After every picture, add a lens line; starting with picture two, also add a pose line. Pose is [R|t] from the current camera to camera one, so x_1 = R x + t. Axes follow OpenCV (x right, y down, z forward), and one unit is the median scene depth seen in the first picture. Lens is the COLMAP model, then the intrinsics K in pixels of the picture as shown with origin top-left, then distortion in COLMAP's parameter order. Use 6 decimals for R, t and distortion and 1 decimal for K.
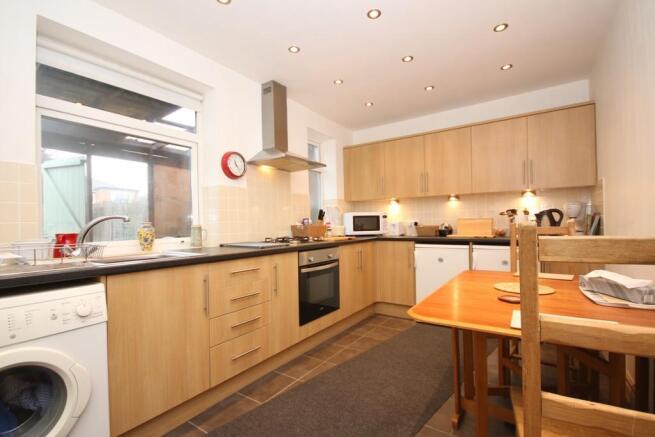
lens RADIAL K [[300.9, 0, 327.7], [0, 300.9, 222.8], [0, 0, 1]] dist [0.000381, -0.001017]
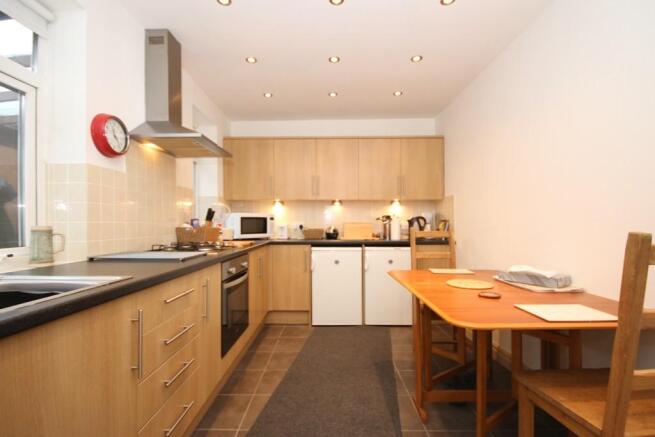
lens RADIAL K [[300.9, 0, 327.7], [0, 300.9, 222.8], [0, 0, 1]] dist [0.000381, -0.001017]
pose [[0.831673, 0.017317, 0.554995, -0.242394], [-0.015095, 0.999849, -0.008578, -0.002661], [-0.555060, -0.001243, 0.831810, 0.164117]]
